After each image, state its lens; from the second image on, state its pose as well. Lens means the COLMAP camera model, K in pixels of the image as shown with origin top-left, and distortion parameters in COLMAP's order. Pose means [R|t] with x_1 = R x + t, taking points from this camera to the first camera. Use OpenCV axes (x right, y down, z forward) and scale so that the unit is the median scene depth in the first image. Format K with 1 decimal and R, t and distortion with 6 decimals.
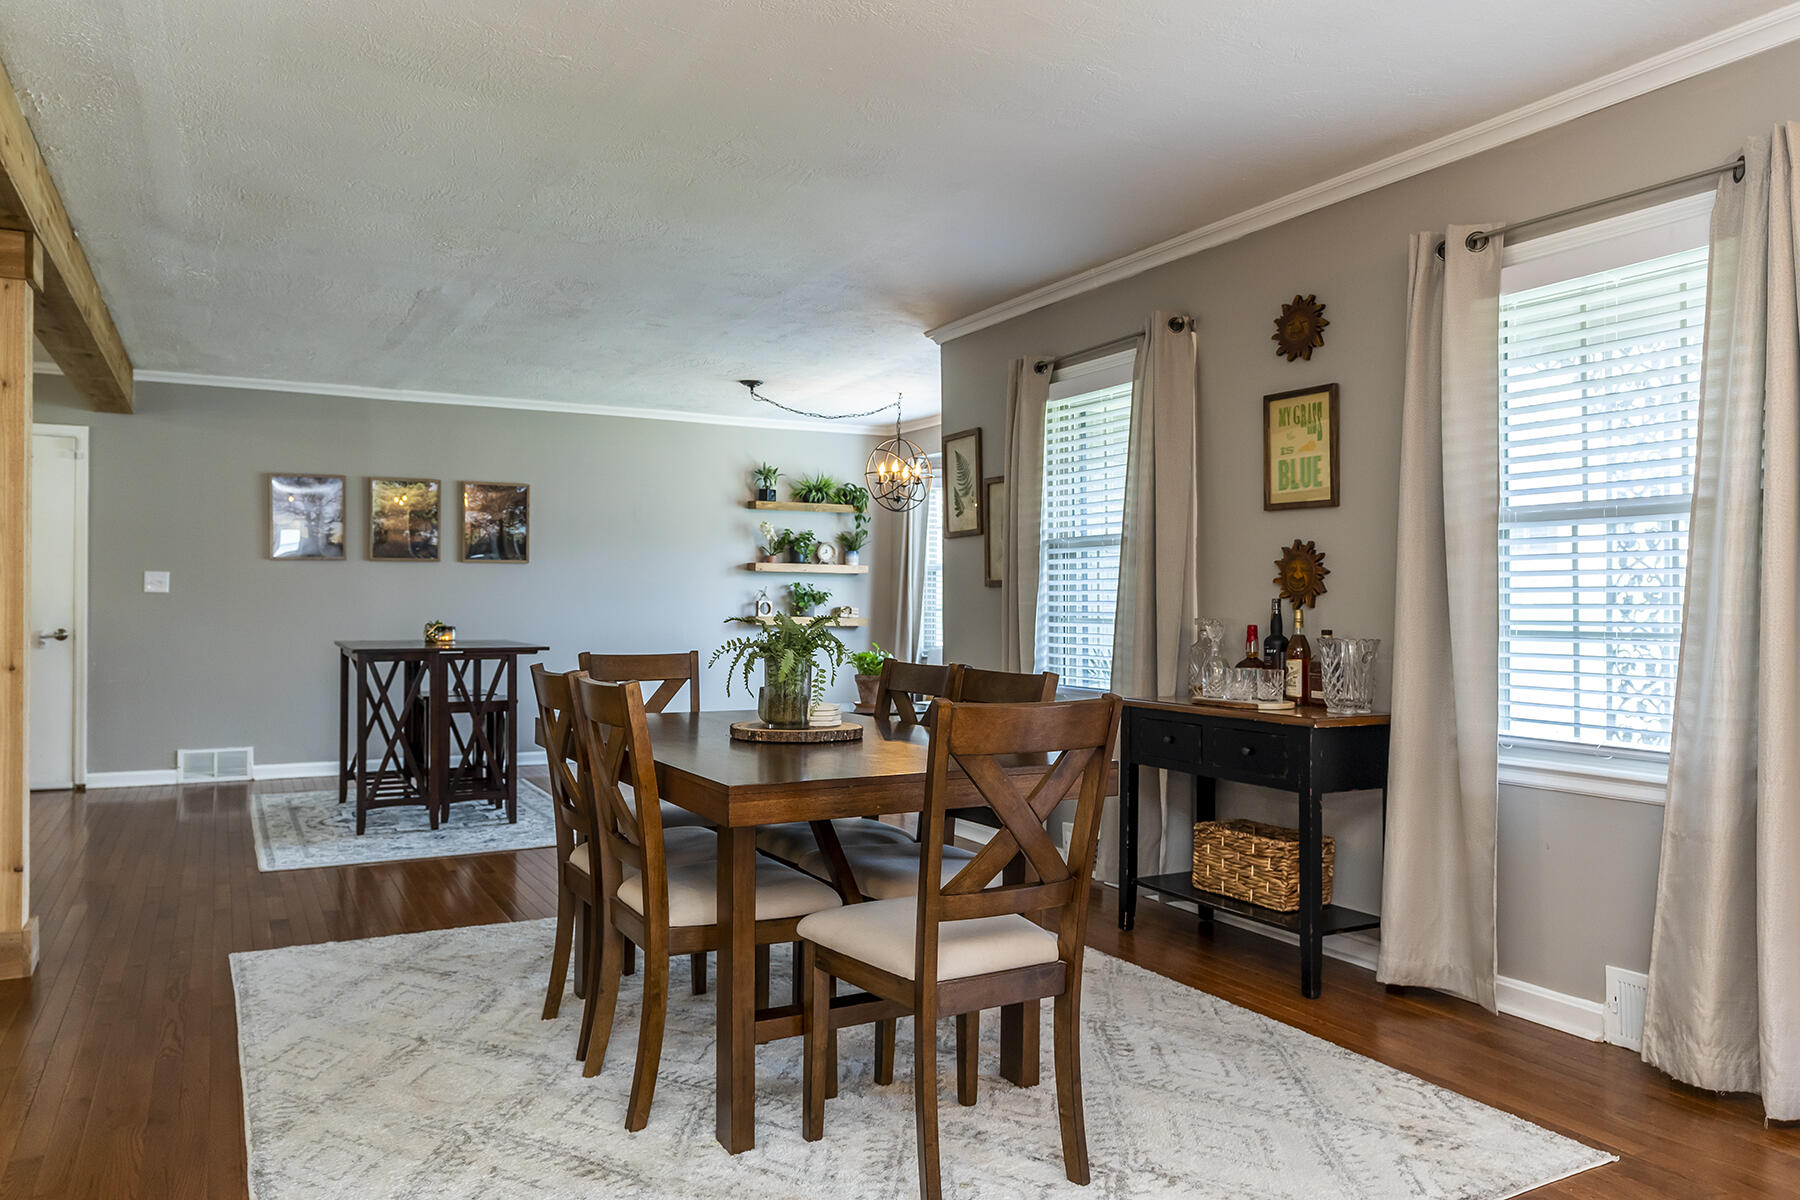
lens RADIAL K [[1270.0, 0, 900.0], [0, 1270.0, 600.0], [0, 0, 1]] dist [0.004652, -0.002853]
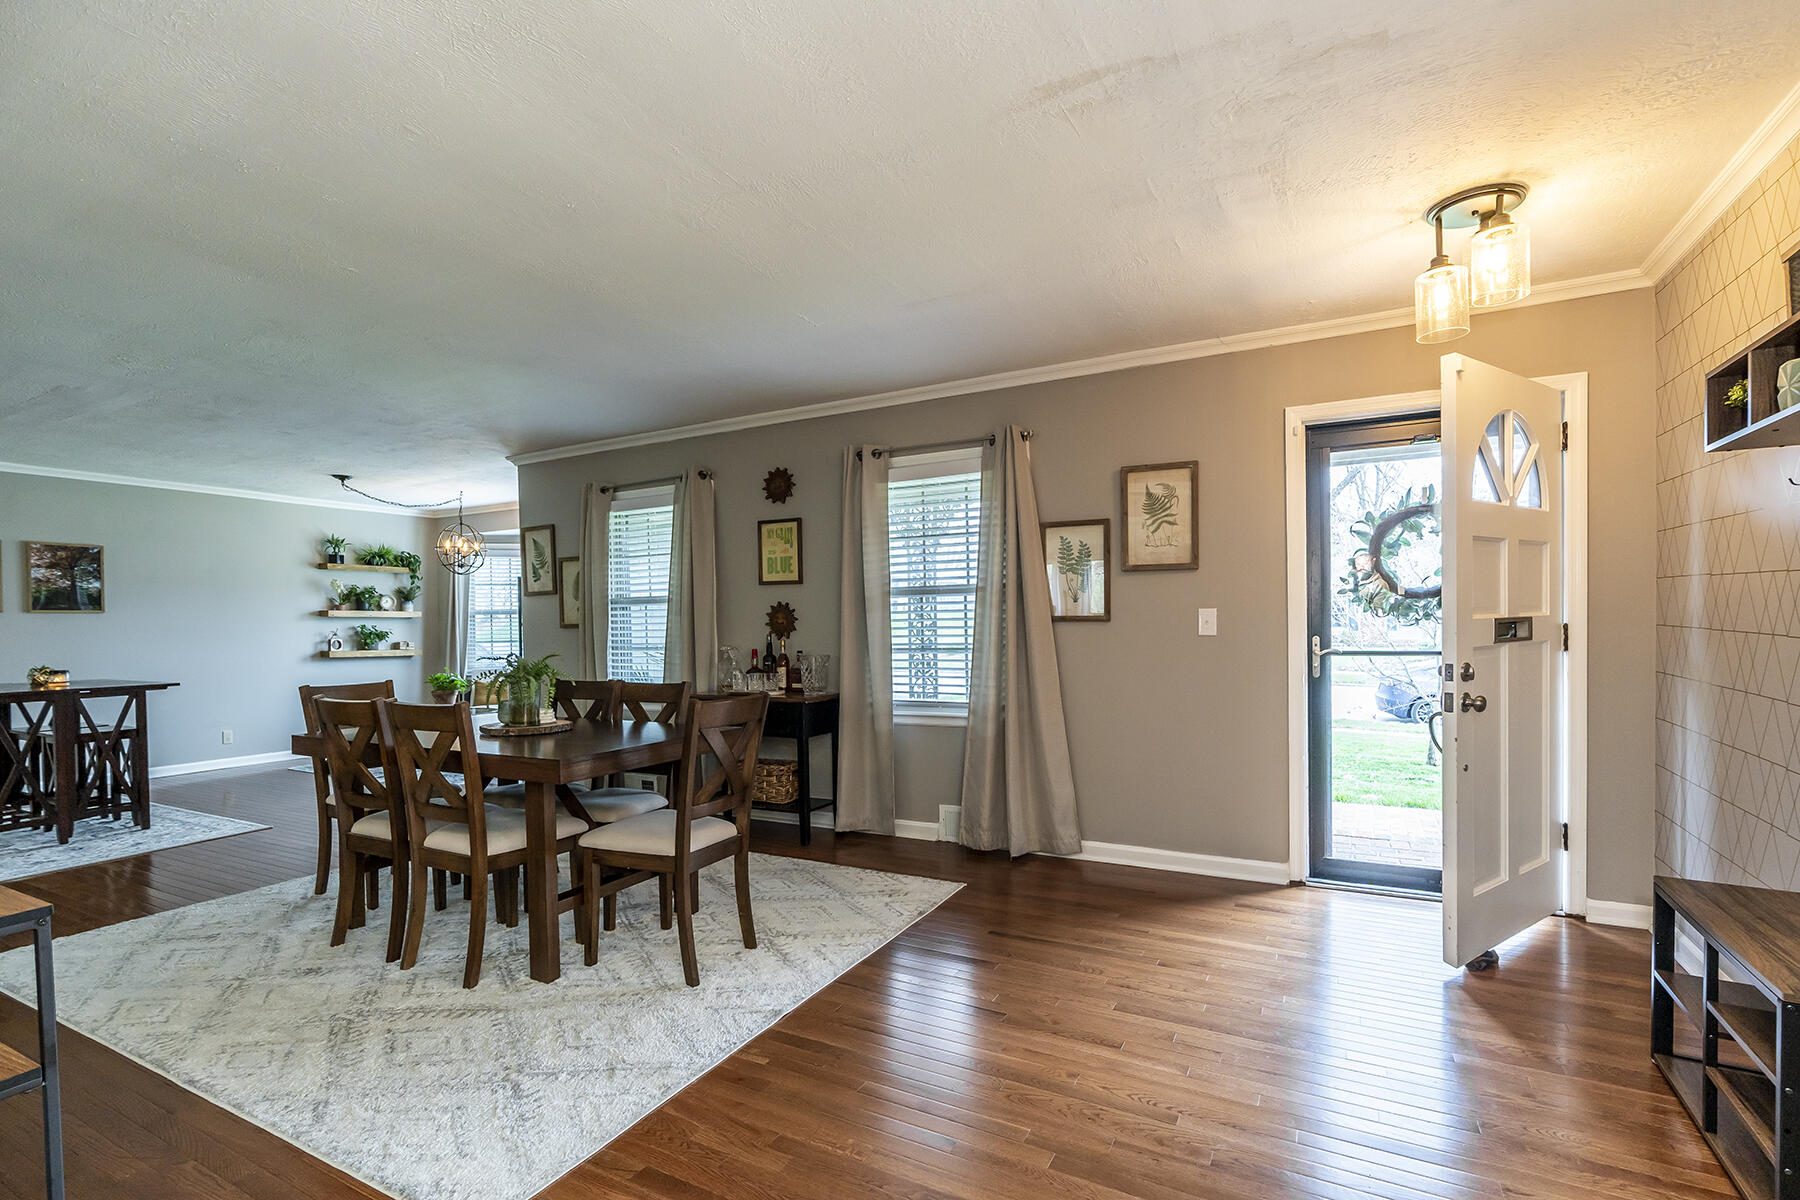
lens RADIAL K [[825.4, 0, 900.3], [0, 825.4, 647.6], [0, 0, 1]] dist [-0.000043, 0.000256]
pose [[0.832689, -0.032136, 0.552808, -0.200510], [0.017705, 0.999349, 0.031424, -0.015618], [-0.553458, -0.016379, 0.832716, -0.085189]]
